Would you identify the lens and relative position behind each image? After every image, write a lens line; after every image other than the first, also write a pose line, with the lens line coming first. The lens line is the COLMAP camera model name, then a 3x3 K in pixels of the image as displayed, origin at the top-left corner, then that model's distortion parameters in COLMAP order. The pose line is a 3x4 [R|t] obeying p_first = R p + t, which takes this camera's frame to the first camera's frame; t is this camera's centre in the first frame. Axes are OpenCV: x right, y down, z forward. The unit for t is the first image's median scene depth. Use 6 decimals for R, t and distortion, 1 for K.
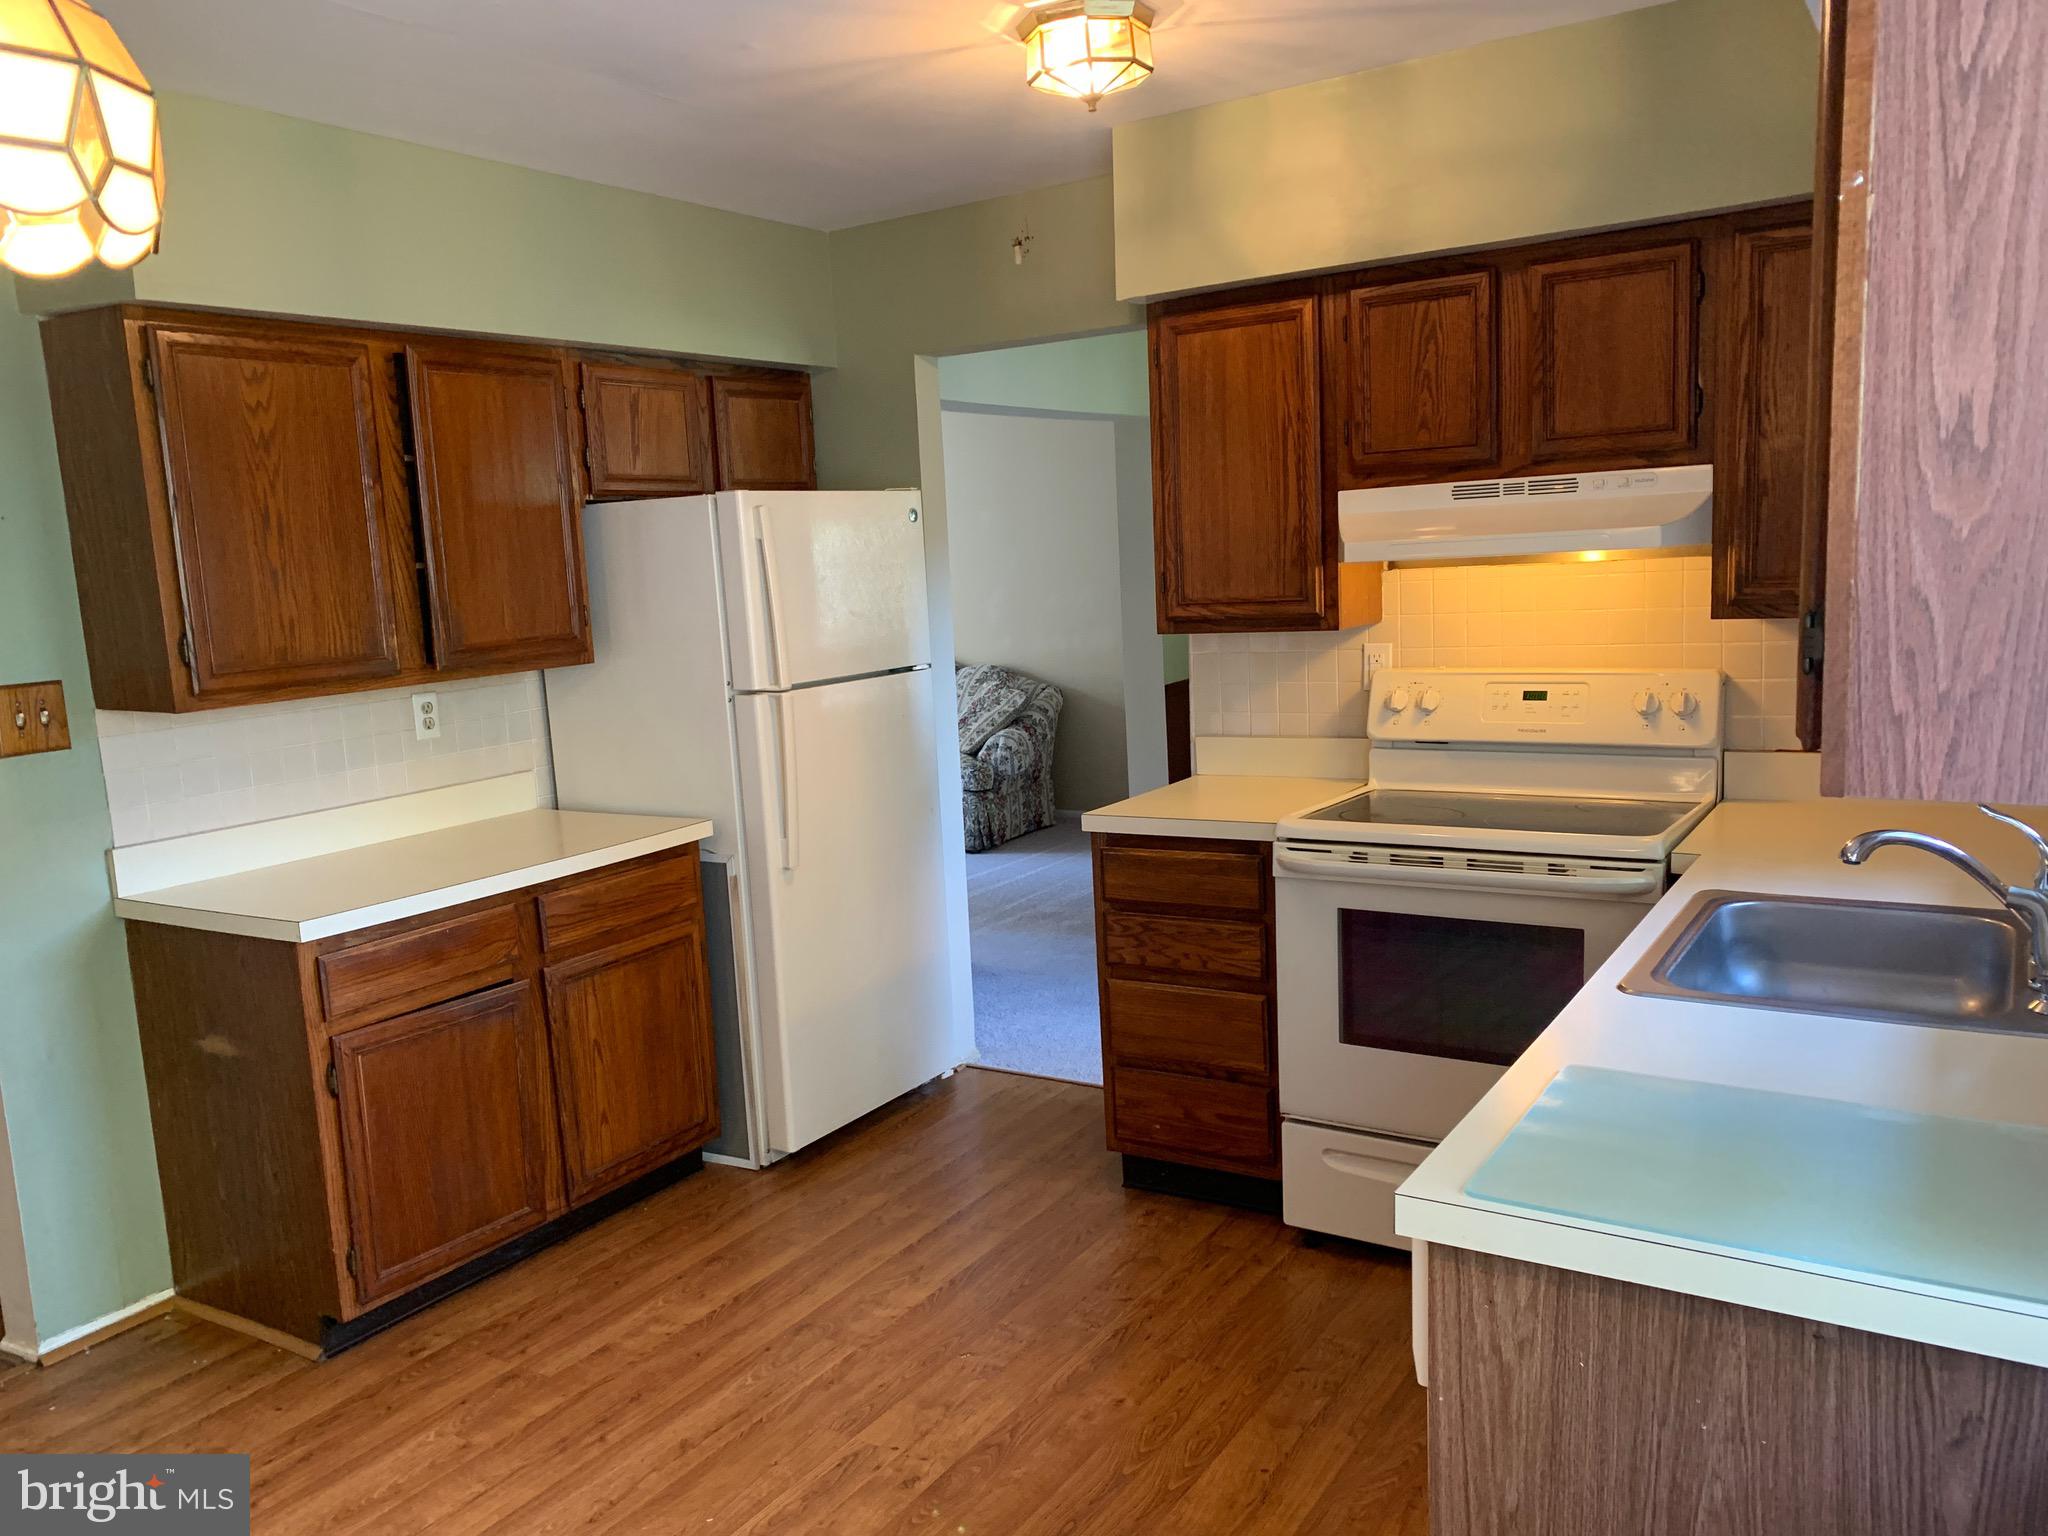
lens RADIAL K [[1566.7, 0, 1024.0], [0, 1566.7, 792.3], [0, 0, 1]] dist [0.061272, -0.123168]
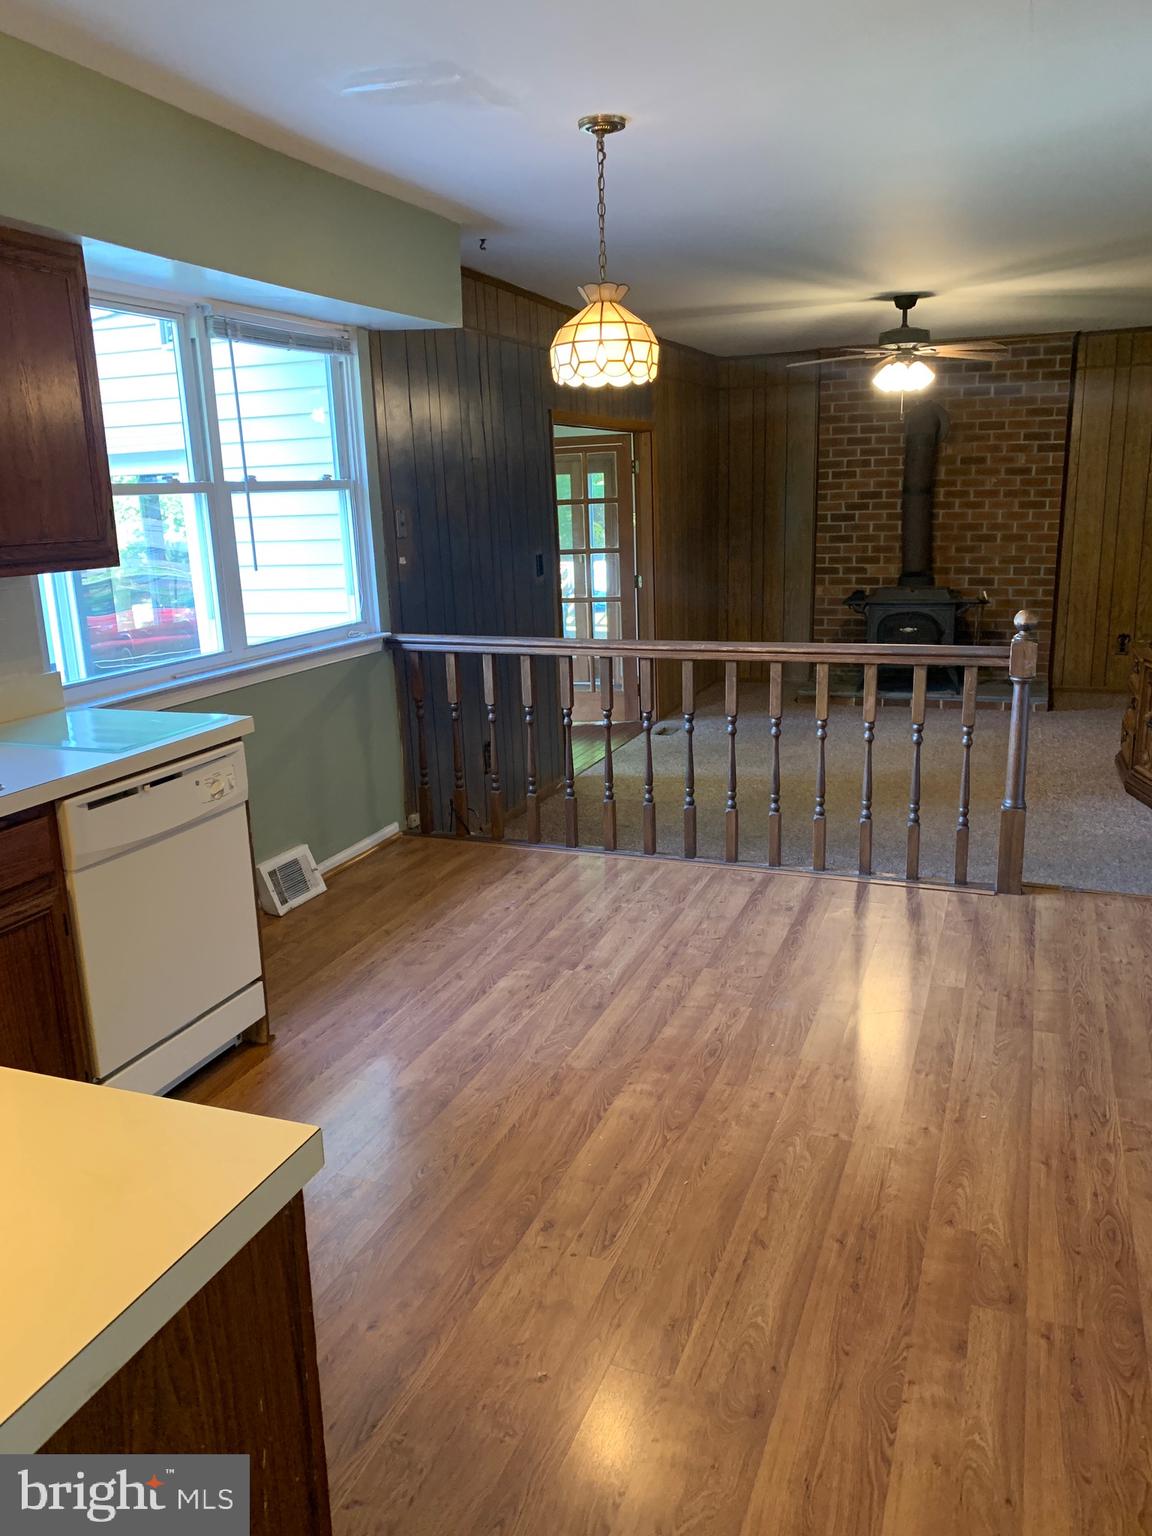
lens RADIAL K [[1161.7, 0, 576.0], [0, 1161.7, 768.0], [0, 0, 1]] dist [0.020213, -0.001429]
pose [[-0.978423, 0.119431, -0.168596, 0.013803], [0.044442, 0.918557, 0.392782, -0.199786], [0.201776, 0.376814, -0.904045, 1.349379]]
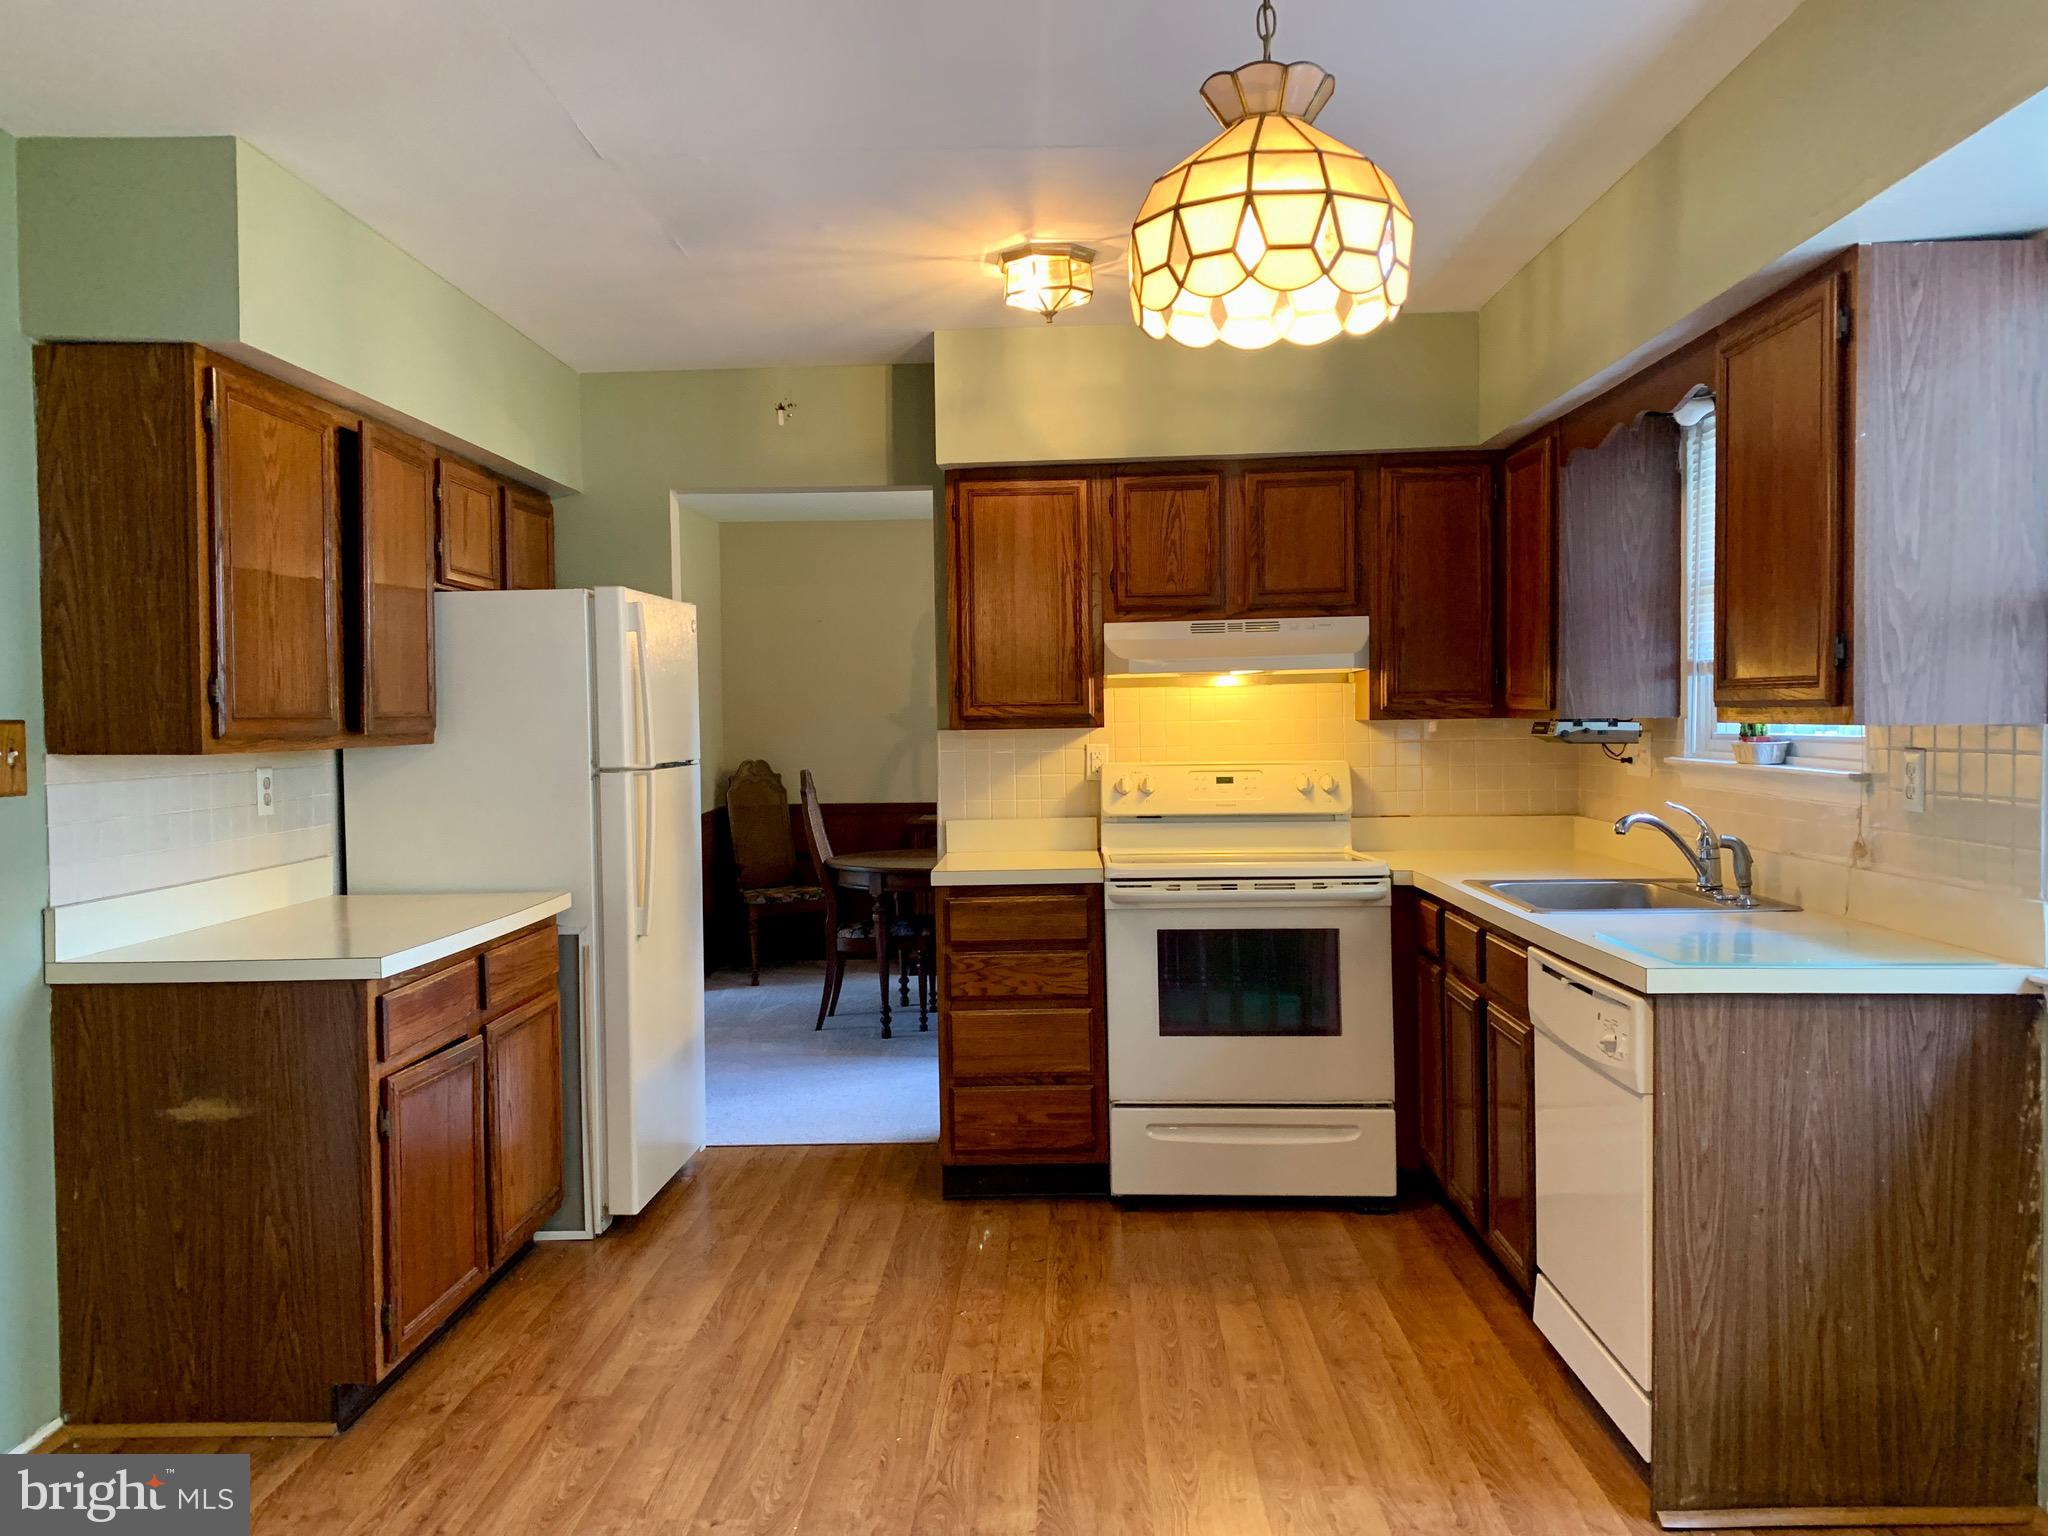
lens RADIAL K [[1564.3, 0, 1013.6], [0, 1564.3, 762.7], [0, 0, 1]] dist [0.139080, -0.300431]
pose [[0.863480, 0.023795, 0.503822, -0.556696], [0.050706, 0.989731, -0.133647, 0.102645], [-0.501829, 0.140949, 0.853406, -0.074568]]
